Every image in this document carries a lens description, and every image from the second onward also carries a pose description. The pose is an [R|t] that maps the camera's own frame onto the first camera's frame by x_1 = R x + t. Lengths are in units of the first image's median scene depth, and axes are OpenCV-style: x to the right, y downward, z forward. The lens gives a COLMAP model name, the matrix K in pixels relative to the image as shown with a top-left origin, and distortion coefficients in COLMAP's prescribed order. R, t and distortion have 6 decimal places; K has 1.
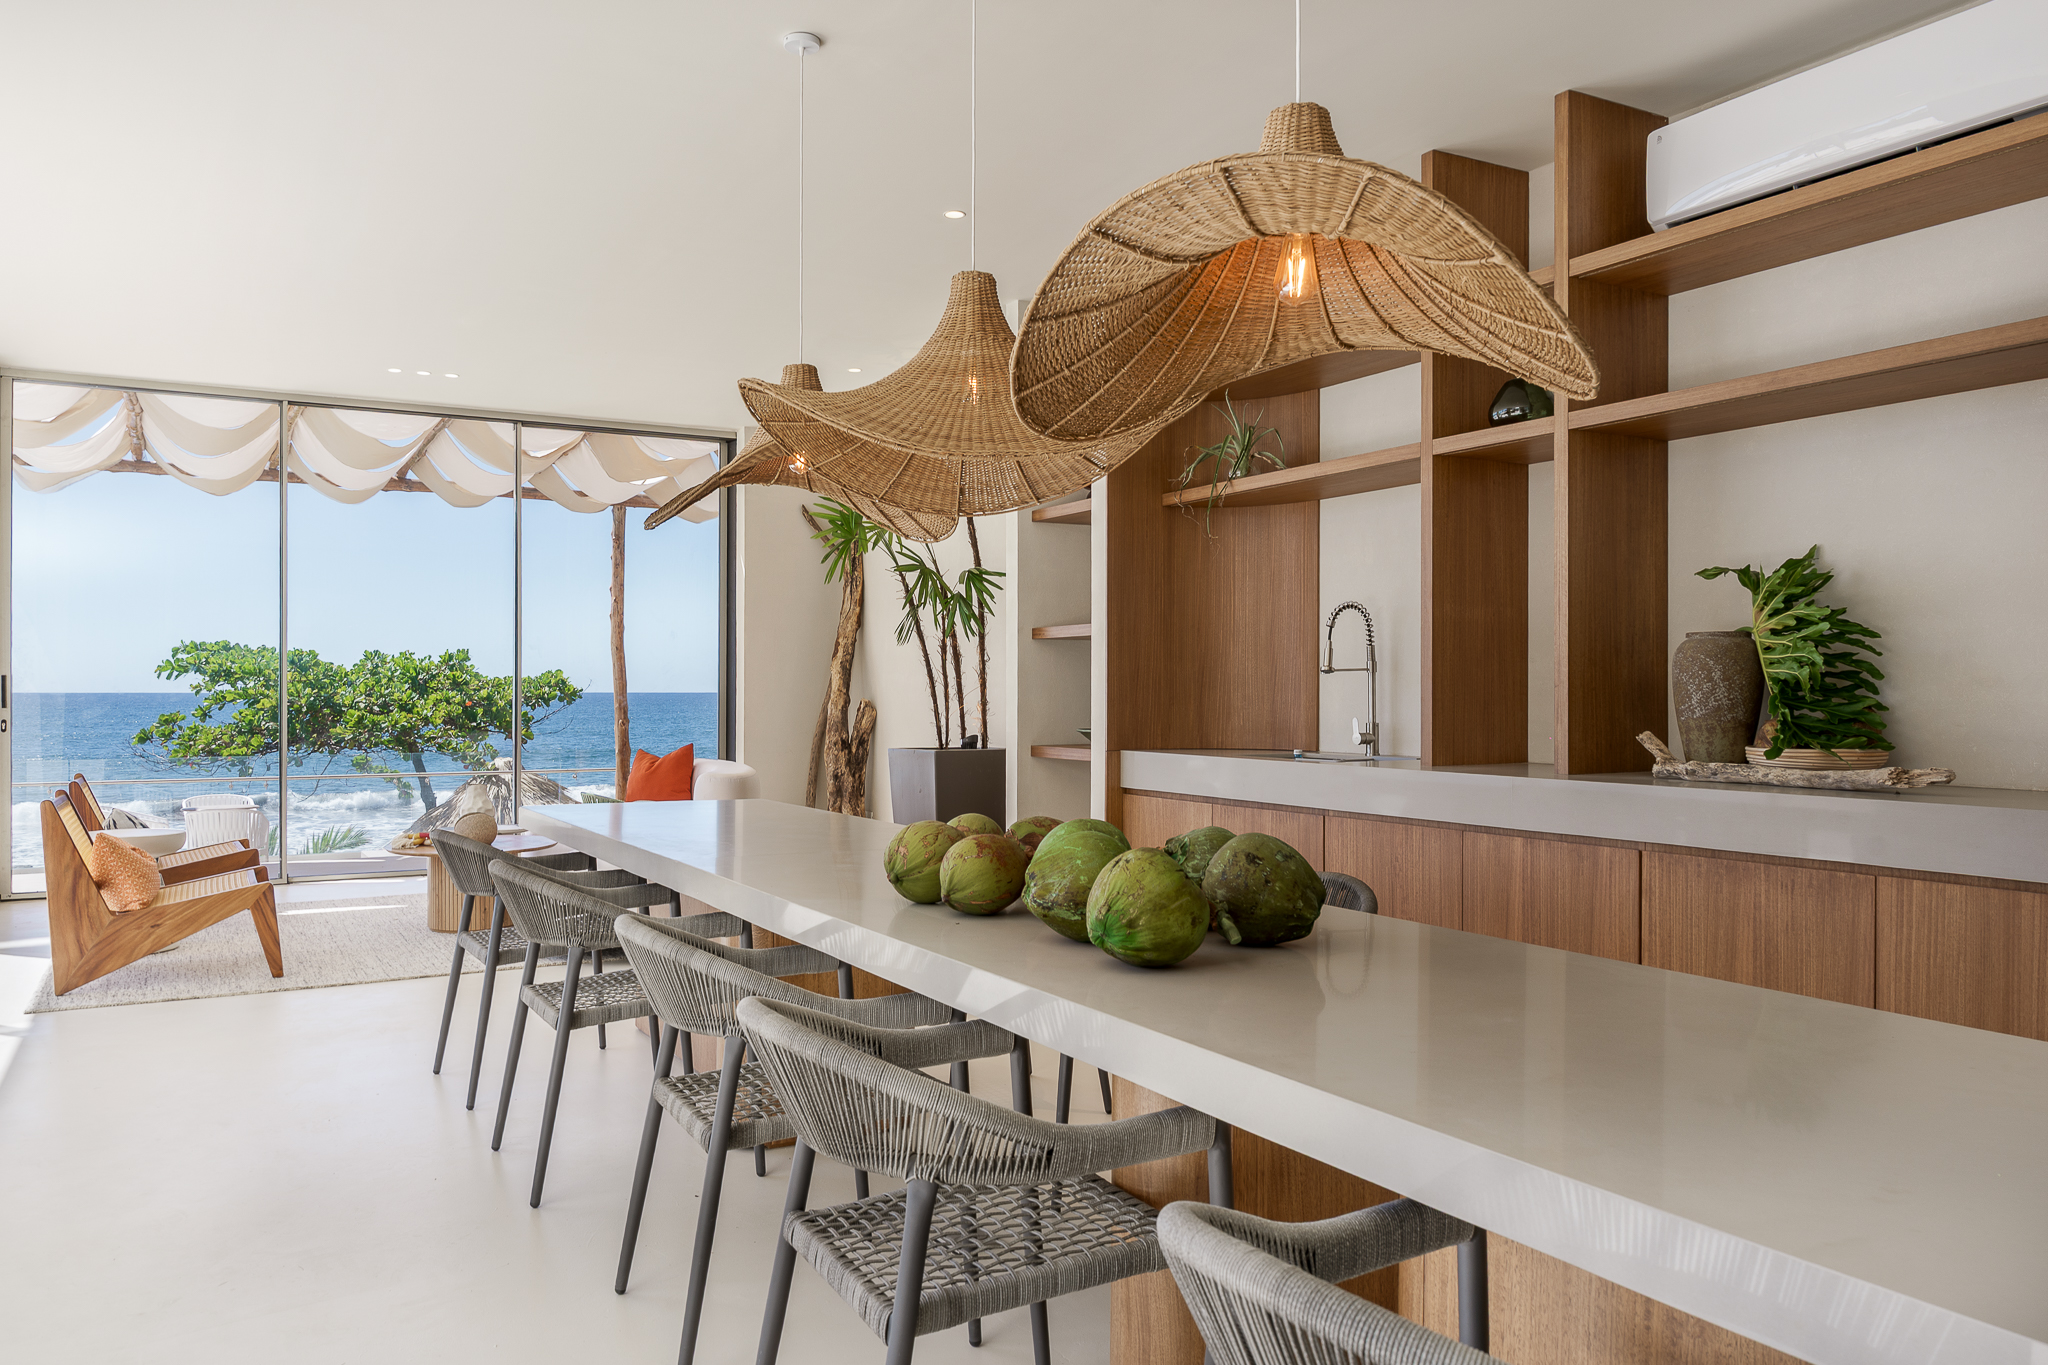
lens RADIAL K [[1458.1, 0, 1024.0], [0, 1458.1, 682.5], [0, 0, 1]] dist [-0.000105, -0.000063]
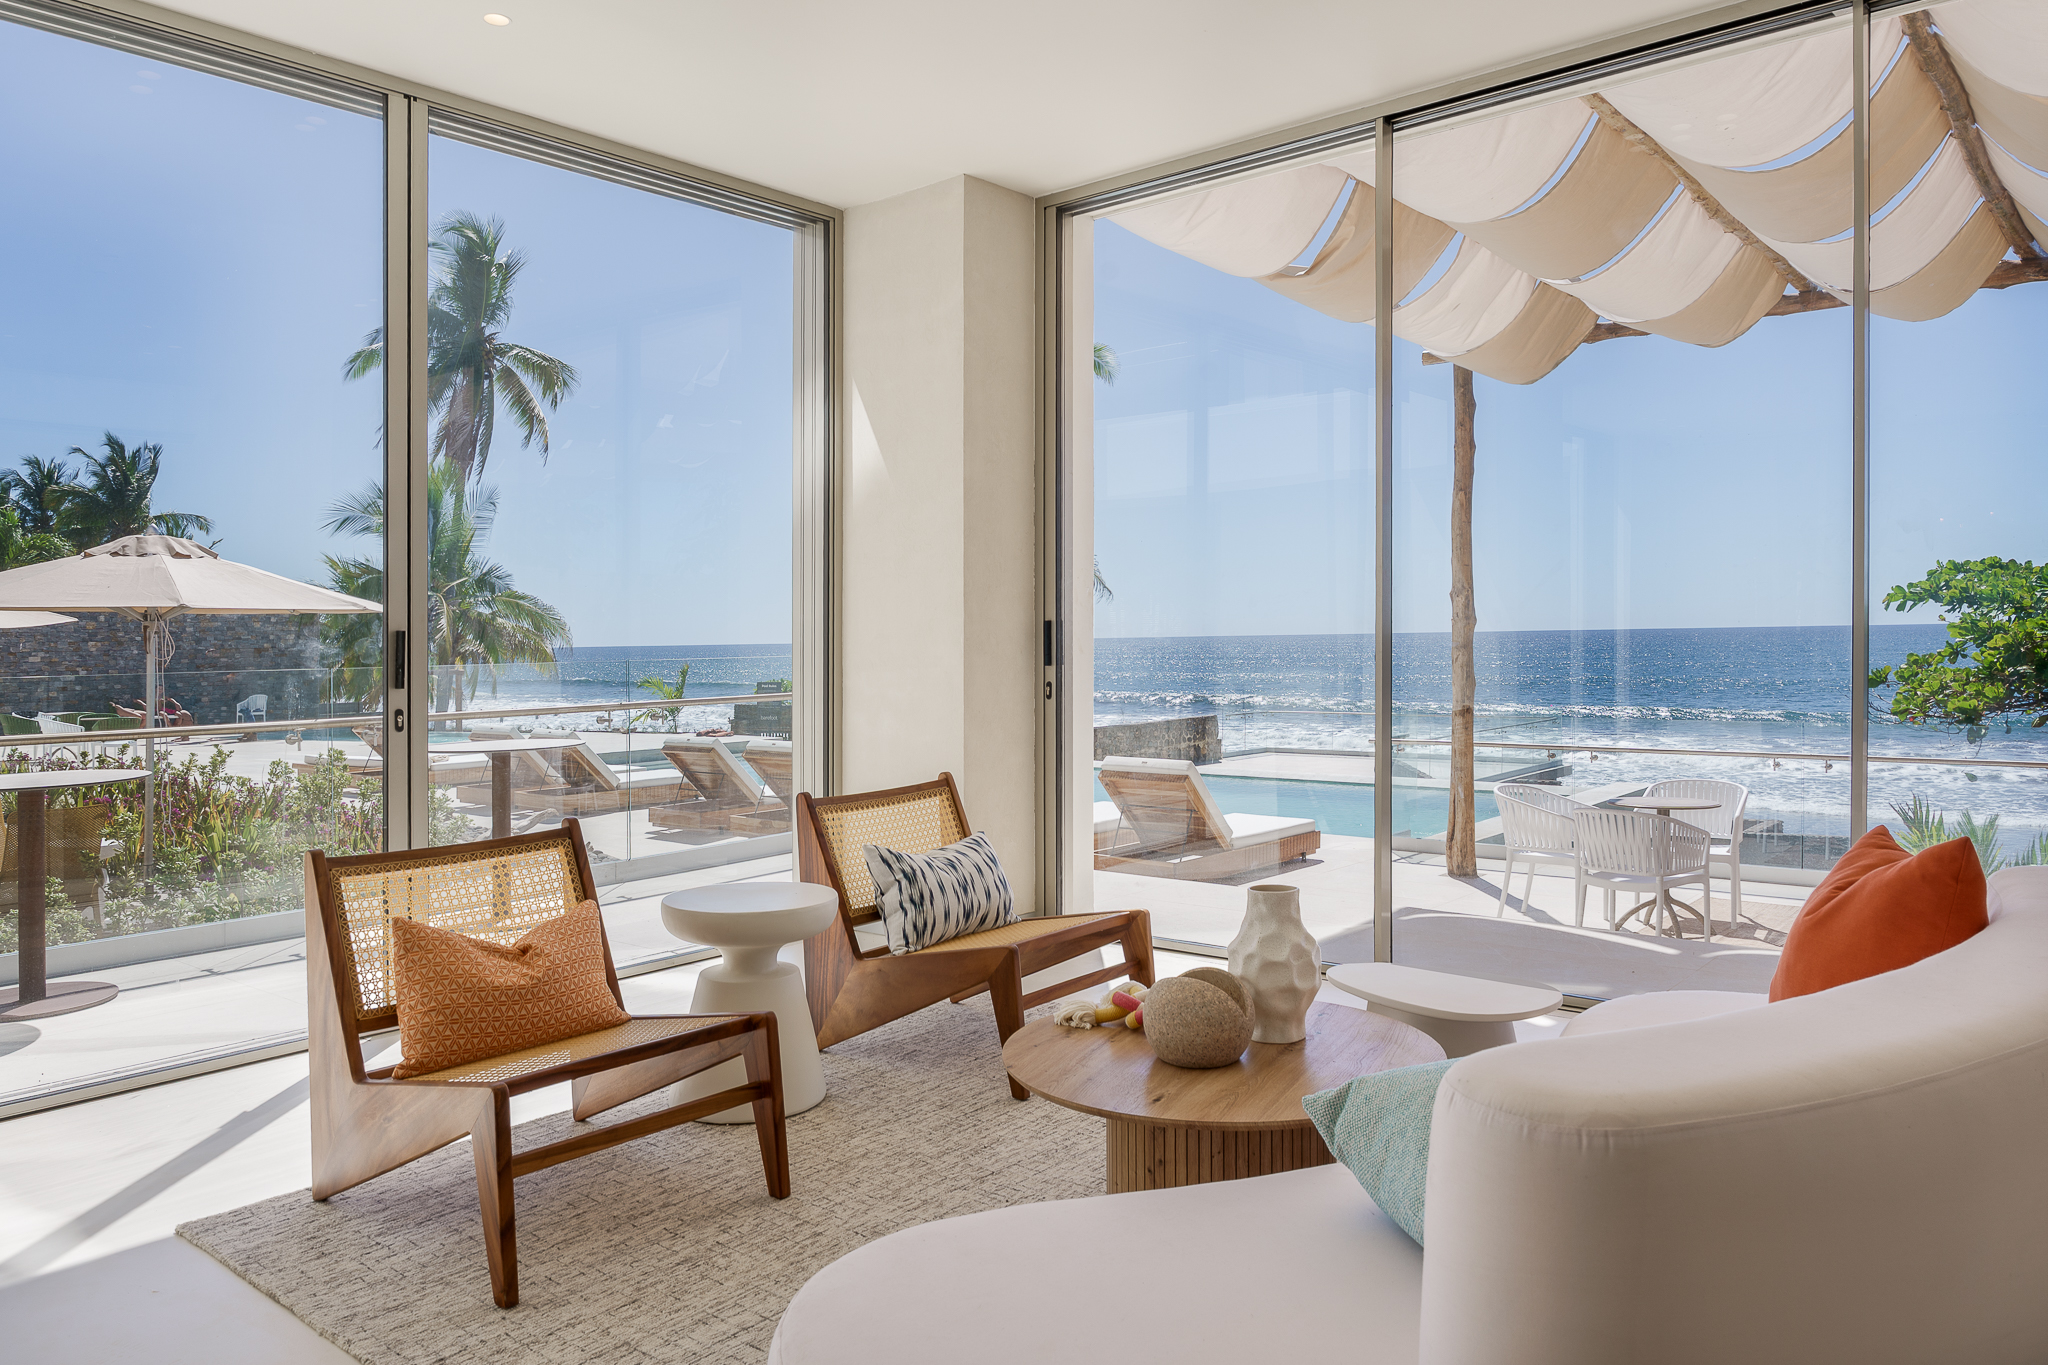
lens RADIAL K [[1407.9, 0, 1024.0], [0, 1407.9, 682.5], [0, 0, 1]] dist [0.001391, 0.000473]
pose [[0.337725, 0.019509, -0.941042, -0.019754], [0.025893, 0.999214, 0.030007, 0.001781], [0.940888, -0.034500, 0.336955, 0.296952]]
